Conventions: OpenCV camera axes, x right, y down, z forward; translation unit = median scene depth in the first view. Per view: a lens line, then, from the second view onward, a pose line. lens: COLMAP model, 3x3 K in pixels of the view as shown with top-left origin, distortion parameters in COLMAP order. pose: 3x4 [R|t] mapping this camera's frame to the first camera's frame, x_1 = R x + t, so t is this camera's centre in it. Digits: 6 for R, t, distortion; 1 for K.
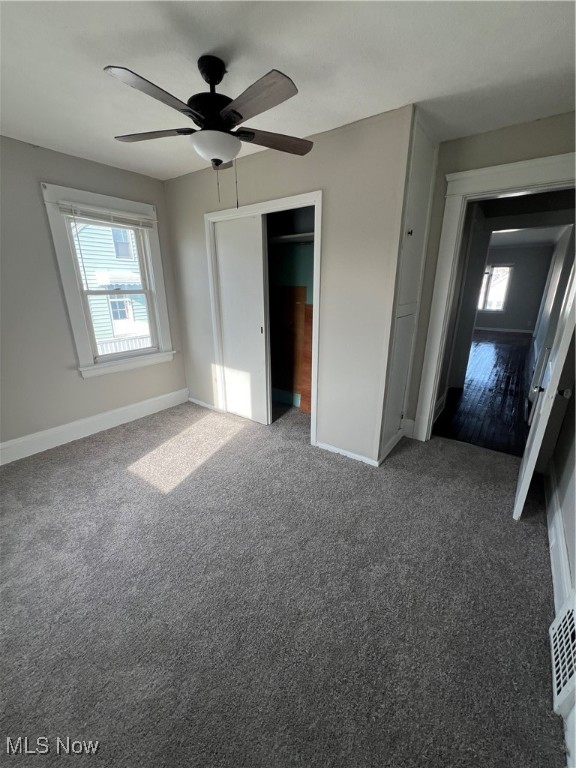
lens RADIAL K [[307.4, 0, 289.0], [0, 307.4, 383.7], [0, 0, 1]] dist [-0.002703, 0.000429]
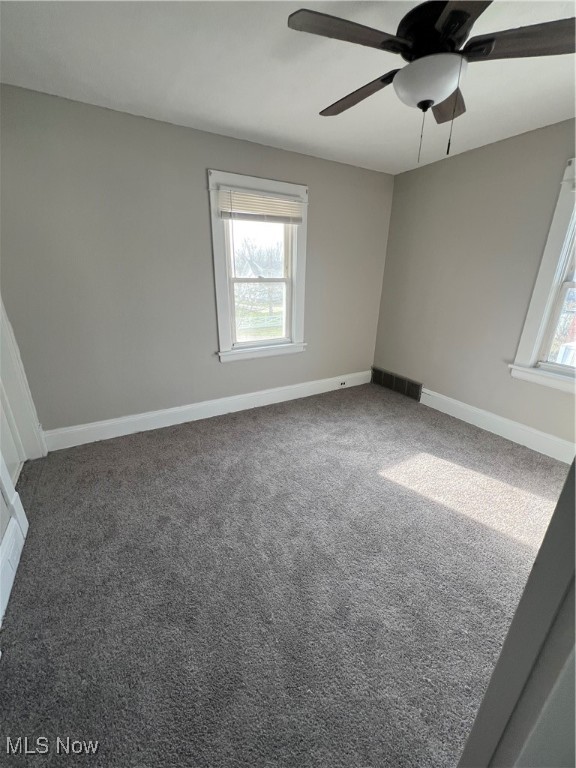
lens RADIAL K [[307.4, 0, 289.0], [0, 307.4, 383.7], [0, 0, 1]] dist [-0.002703, 0.000429]
pose [[-0.404519, 0.313528, -0.859107, 0.481086], [-0.278452, 0.852570, 0.442254, -0.258536], [0.871108, 0.418120, -0.257579, 0.762787]]
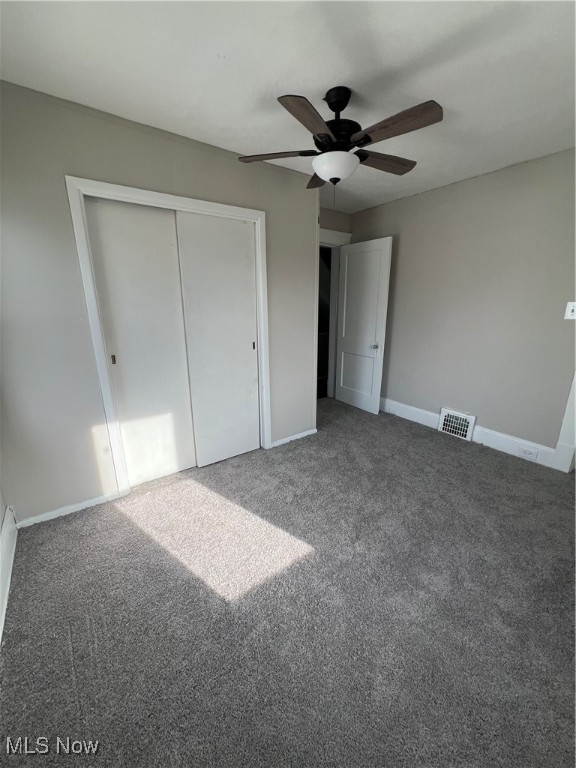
lens RADIAL K [[307.4, 0, 289.0], [0, 307.4, 383.7], [0, 0, 1]] dist [-0.002703, 0.000429]
pose [[0.298064, -0.257023, 0.919292, -0.919728], [0.292473, 0.941337, 0.168357, -0.187190], [-0.908635, 0.218686, 0.355751, 0.588279]]
